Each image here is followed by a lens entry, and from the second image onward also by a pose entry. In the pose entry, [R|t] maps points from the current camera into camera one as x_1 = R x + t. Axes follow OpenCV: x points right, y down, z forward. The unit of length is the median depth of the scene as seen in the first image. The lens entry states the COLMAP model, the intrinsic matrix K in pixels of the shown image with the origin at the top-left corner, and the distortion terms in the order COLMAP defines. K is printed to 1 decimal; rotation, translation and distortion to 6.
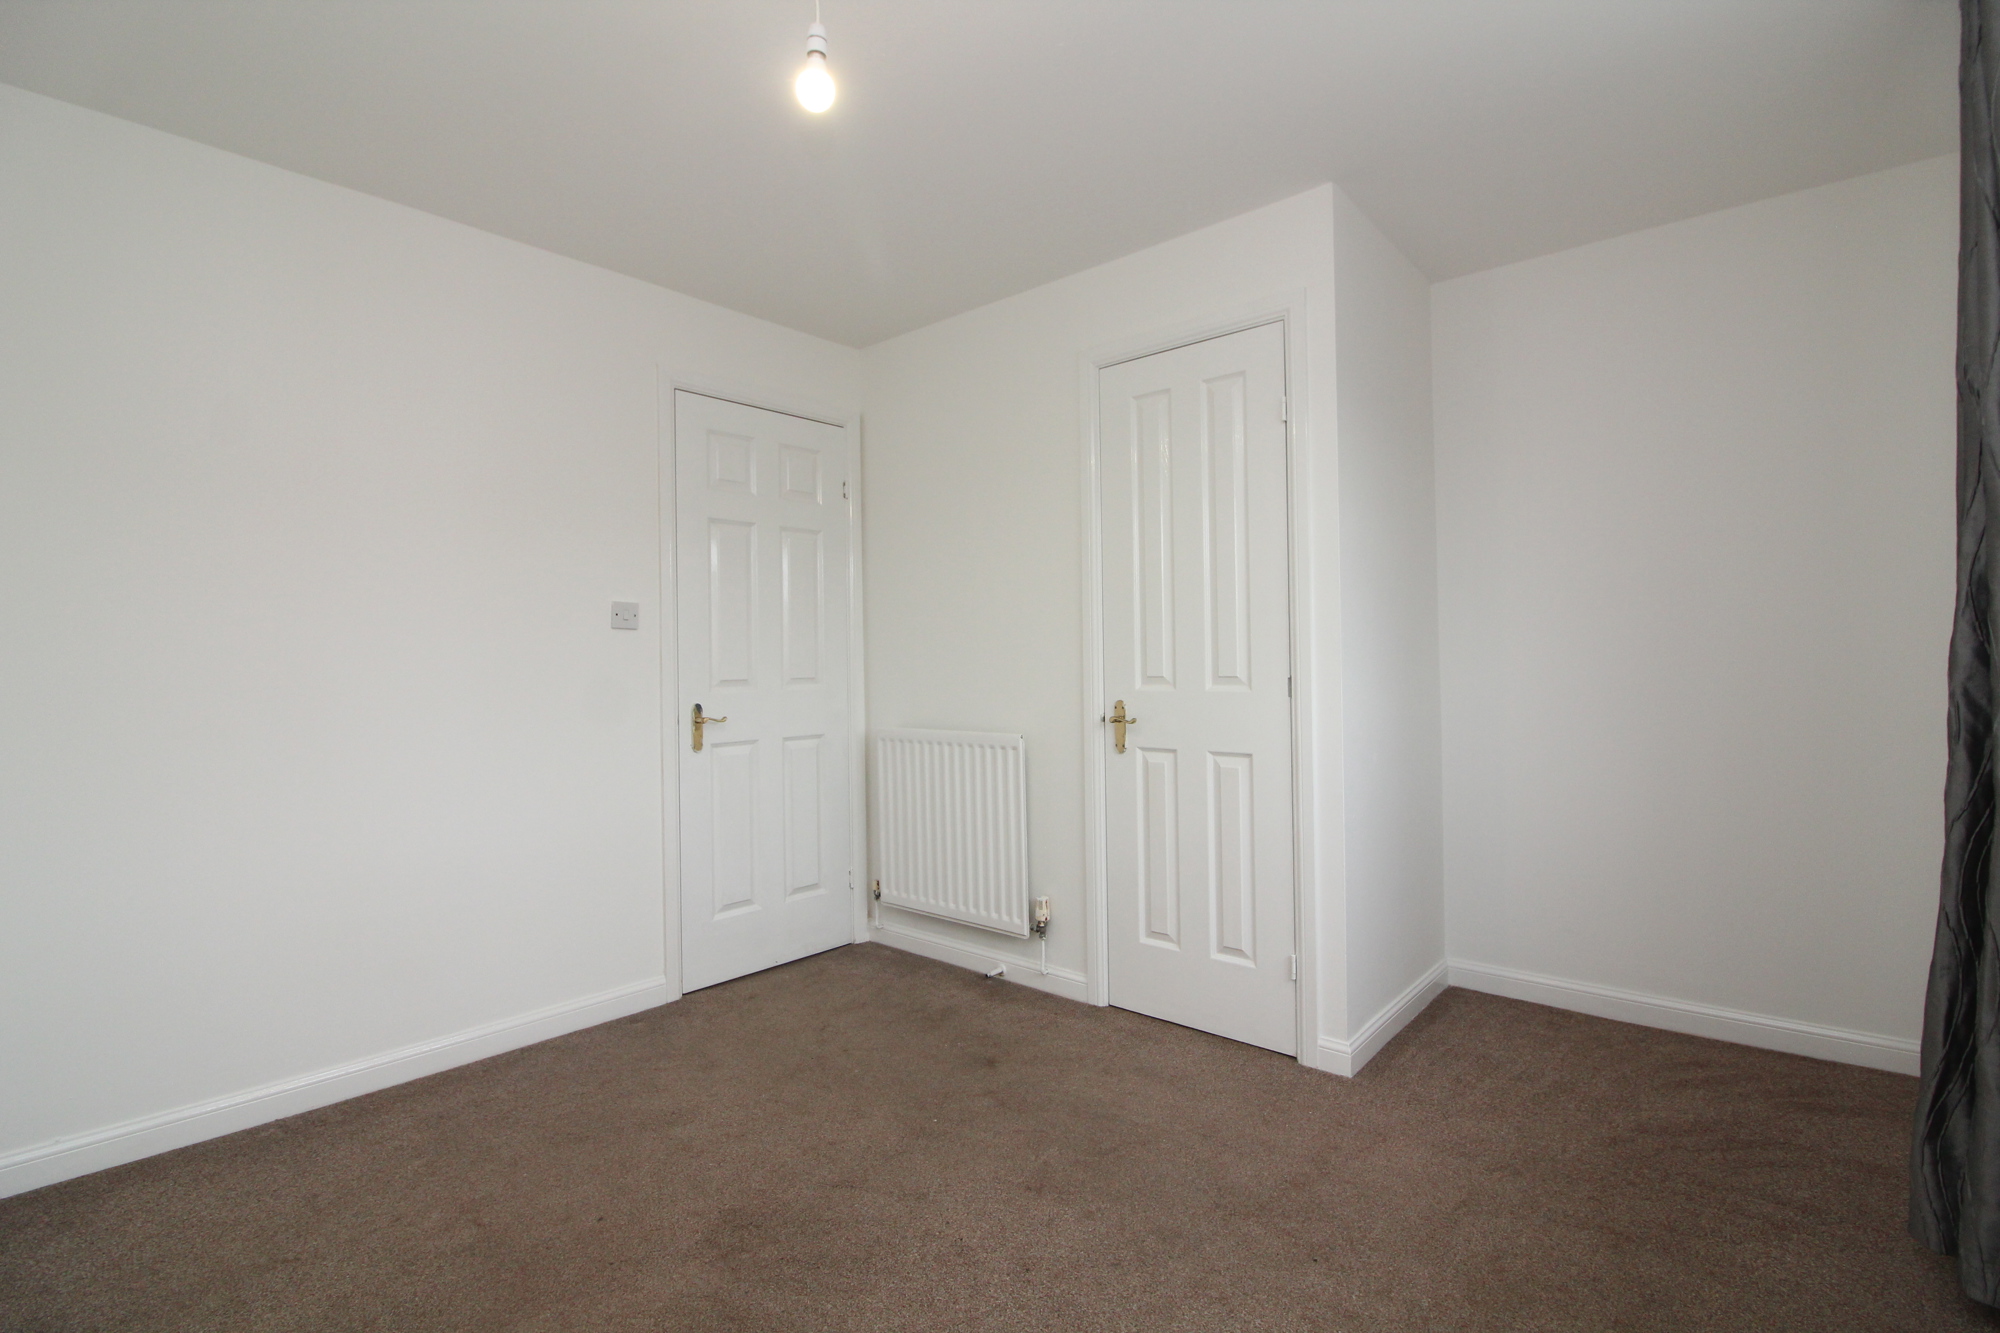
lens RADIAL K [[938.2, 0, 1003.4], [0, 938.2, 648.9], [0, 0, 1]] dist [-0.000058, -0.012746]
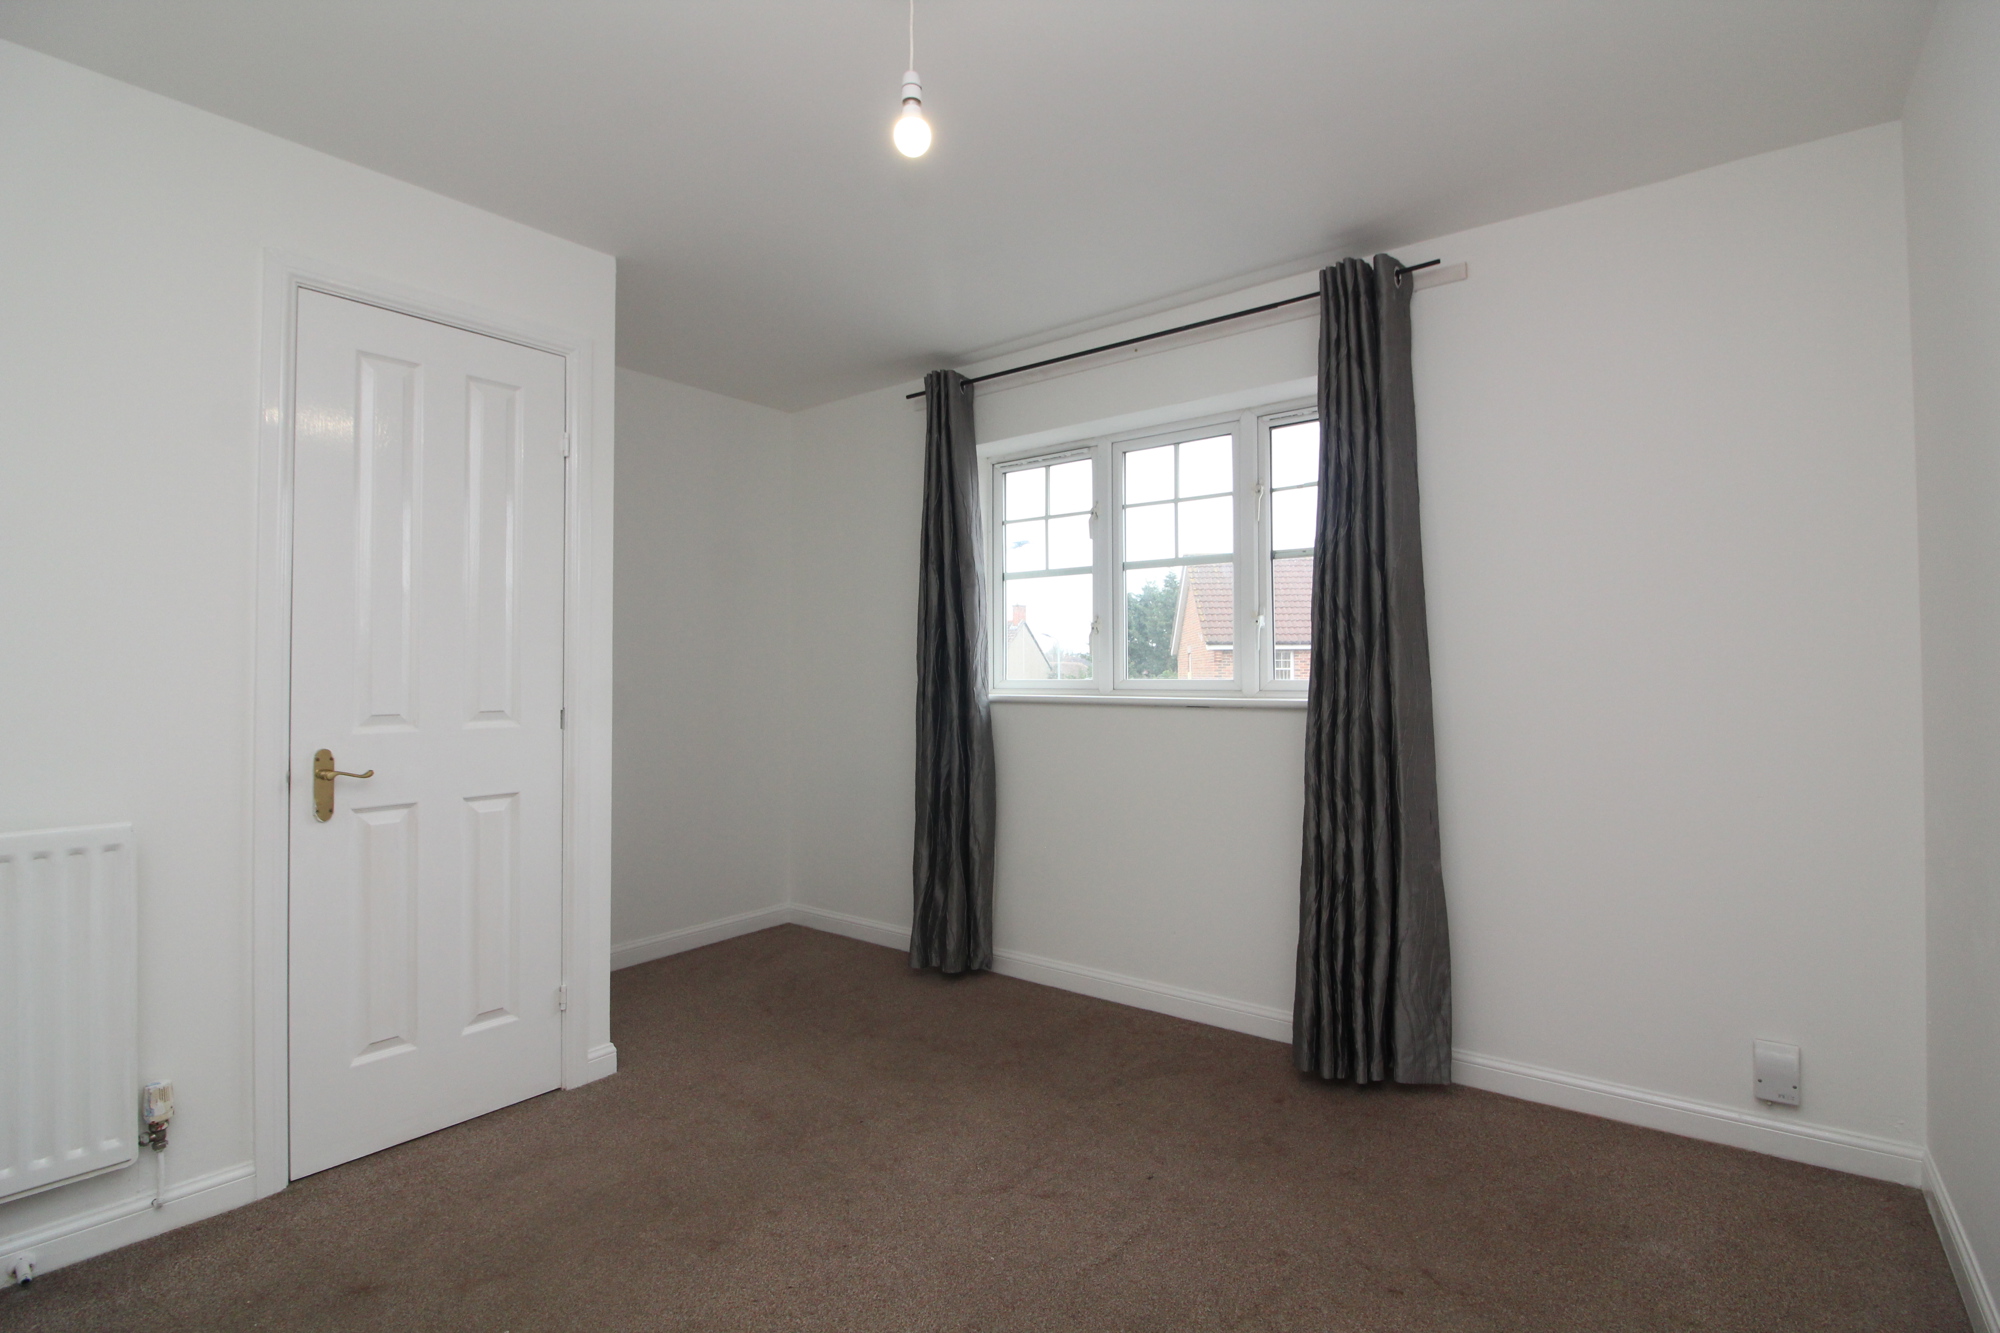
lens RADIAL K [[938.2, 0, 1003.4], [0, 938.2, 648.9], [0, 0, 1]] dist [-0.000058, -0.012746]
pose [[-0.061674, 0.040947, 0.997256, -0.729139], [-0.001082, 0.999155, -0.041092, 0.006832], [-0.998096, -0.003614, -0.061578, 0.584860]]
